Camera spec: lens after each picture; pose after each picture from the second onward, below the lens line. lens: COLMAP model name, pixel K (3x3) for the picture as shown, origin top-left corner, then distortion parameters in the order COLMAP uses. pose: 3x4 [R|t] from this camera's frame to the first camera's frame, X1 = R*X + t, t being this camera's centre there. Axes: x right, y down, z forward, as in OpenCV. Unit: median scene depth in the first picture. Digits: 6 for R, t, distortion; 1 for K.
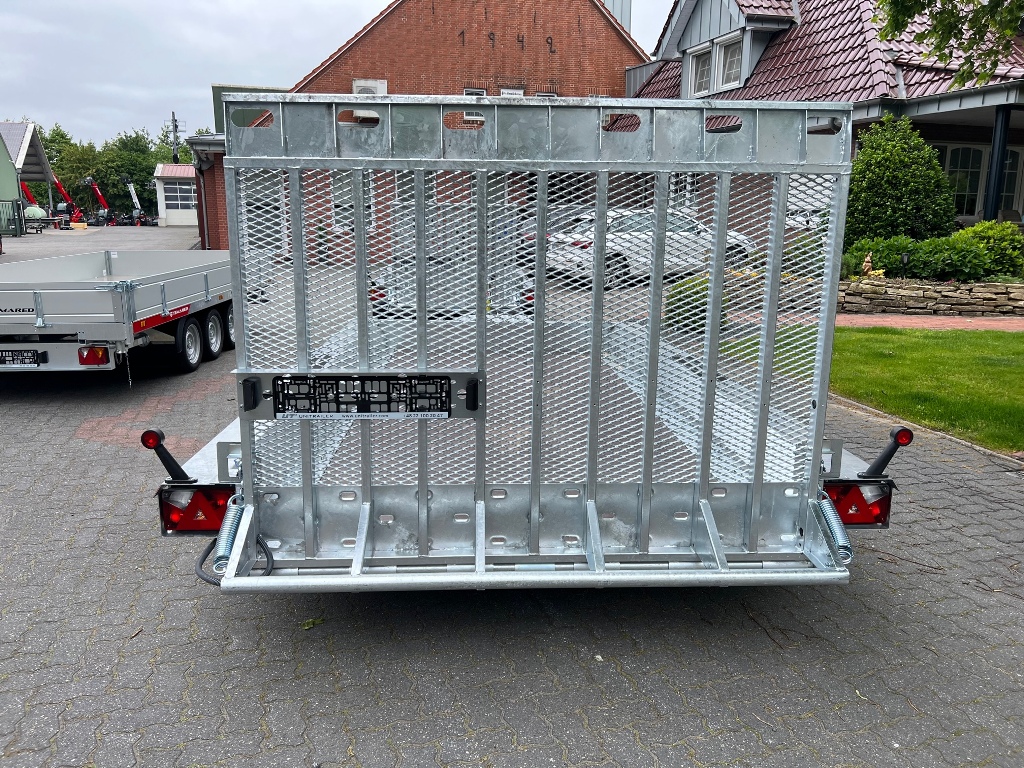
lens RADIAL K [[759.9, 0, 512.5], [0, 759.9, 386.0], [0, 0, 1]] dist [0.086459, -0.090078]
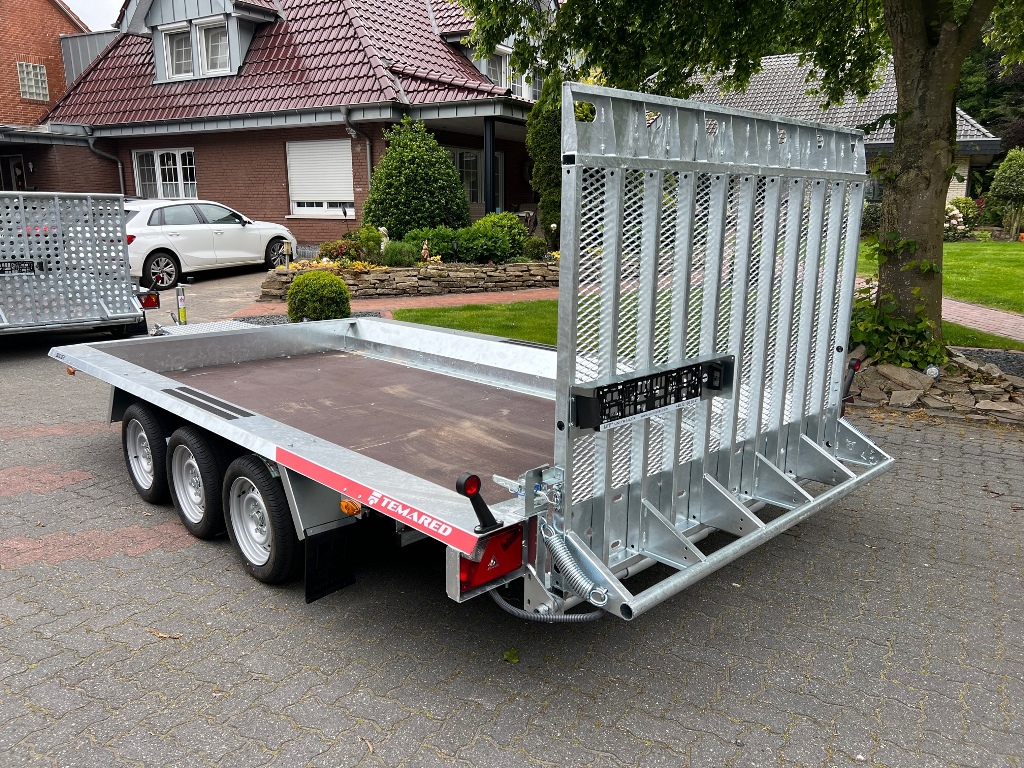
lens RADIAL K [[773.1, 0, 507.8], [0, 773.1, 382.4], [0, 0, 1]] dist [0.076003, -0.099274]
pose [[0.759218, -0.150470, 0.633204, -0.181976], [0.146871, 0.987422, 0.058545, -0.016694], [-0.634048, 0.048550, 0.771768, 0.056411]]
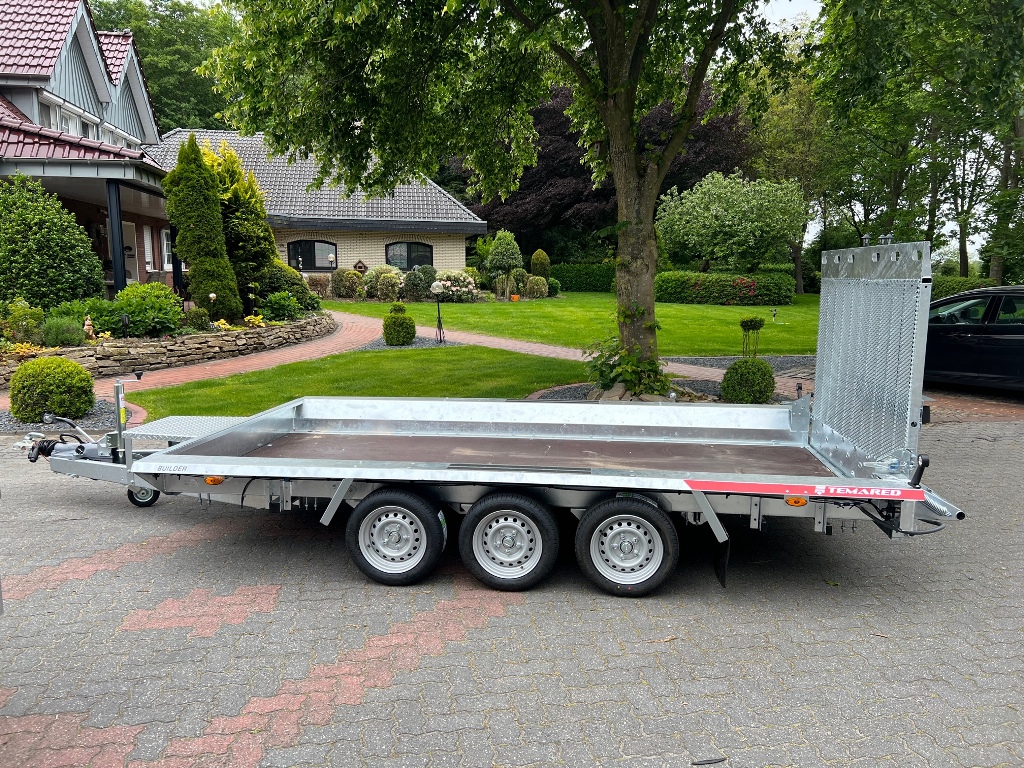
lens RADIAL K [[773.1, 0, 507.8], [0, 773.1, 382.4], [0, 0, 1]] dist [0.076003, -0.099274]
pose [[0.174761, -0.149317, 0.973223, -0.403271], [0.211231, 0.971106, 0.111062, -0.082853], [-0.961686, 0.186166, 0.201252, 0.280794]]
